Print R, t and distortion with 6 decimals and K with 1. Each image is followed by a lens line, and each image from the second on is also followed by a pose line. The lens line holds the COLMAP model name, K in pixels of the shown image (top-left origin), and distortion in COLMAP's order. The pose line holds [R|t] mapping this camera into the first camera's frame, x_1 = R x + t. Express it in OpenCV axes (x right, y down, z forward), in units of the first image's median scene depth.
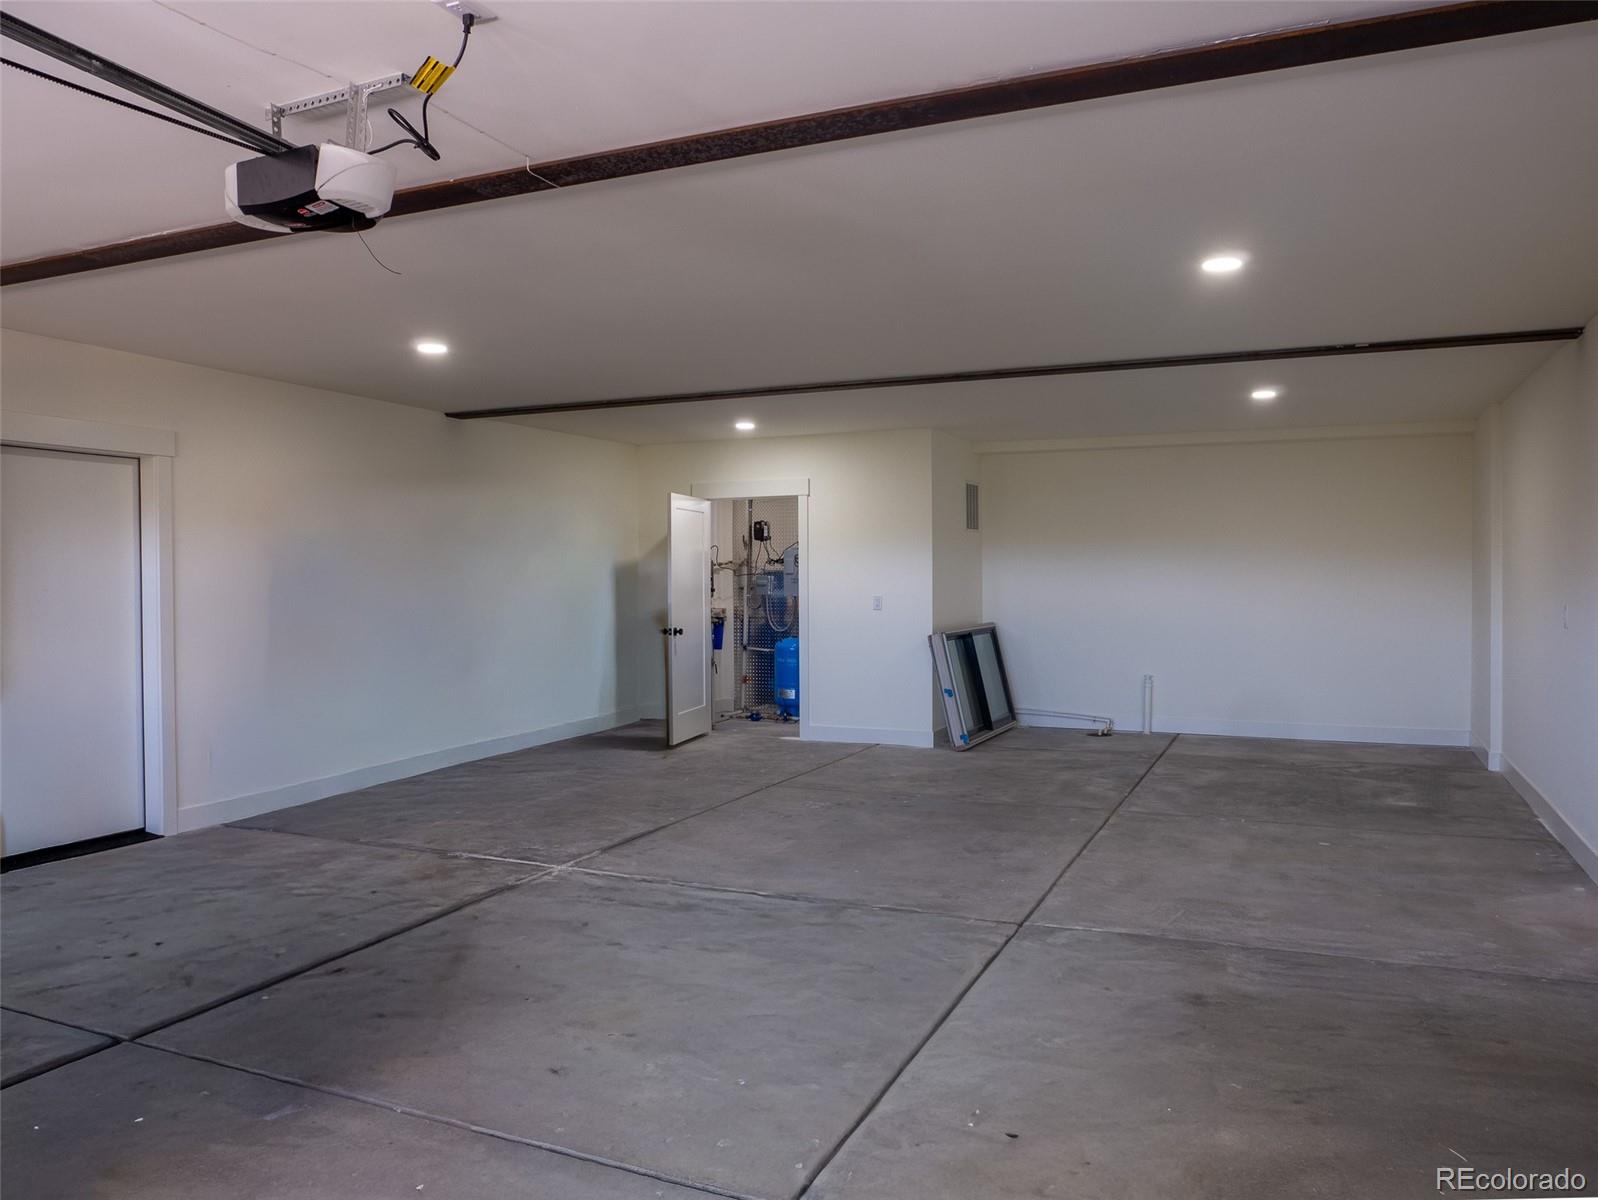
lens RADIAL K [[1164.7, 0, 801.0], [0, 1164.7, 603.2], [0, 0, 1]] dist [-0.051061, 0.025240]
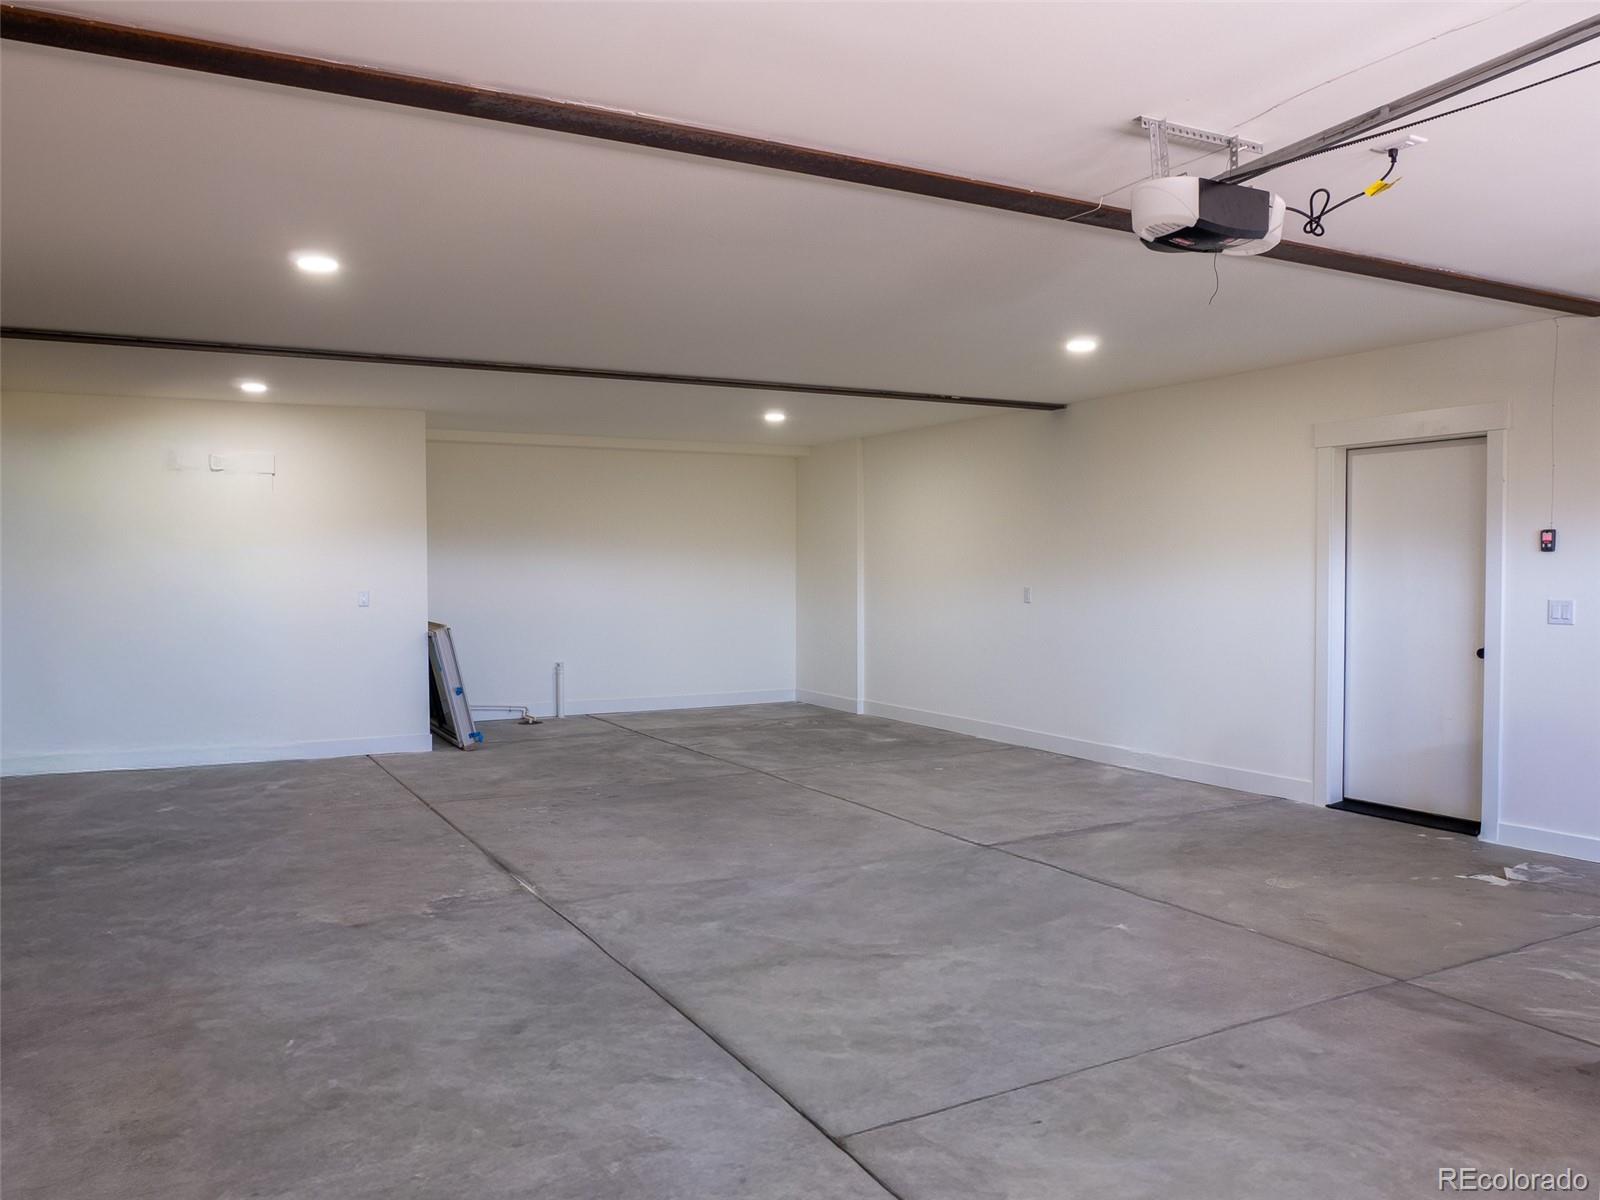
lens RADIAL K [[1185.4, 0, 800.0], [0, 1185.4, 600.0], [0, 0, 1]] dist [-0.037269, 0.001513]
pose [[0.615080, -0.021046, 0.788184, -0.464126], [0.020086, 0.999738, 0.011021, -0.002633], [-0.788209, 0.009053, 0.615341, 0.181172]]
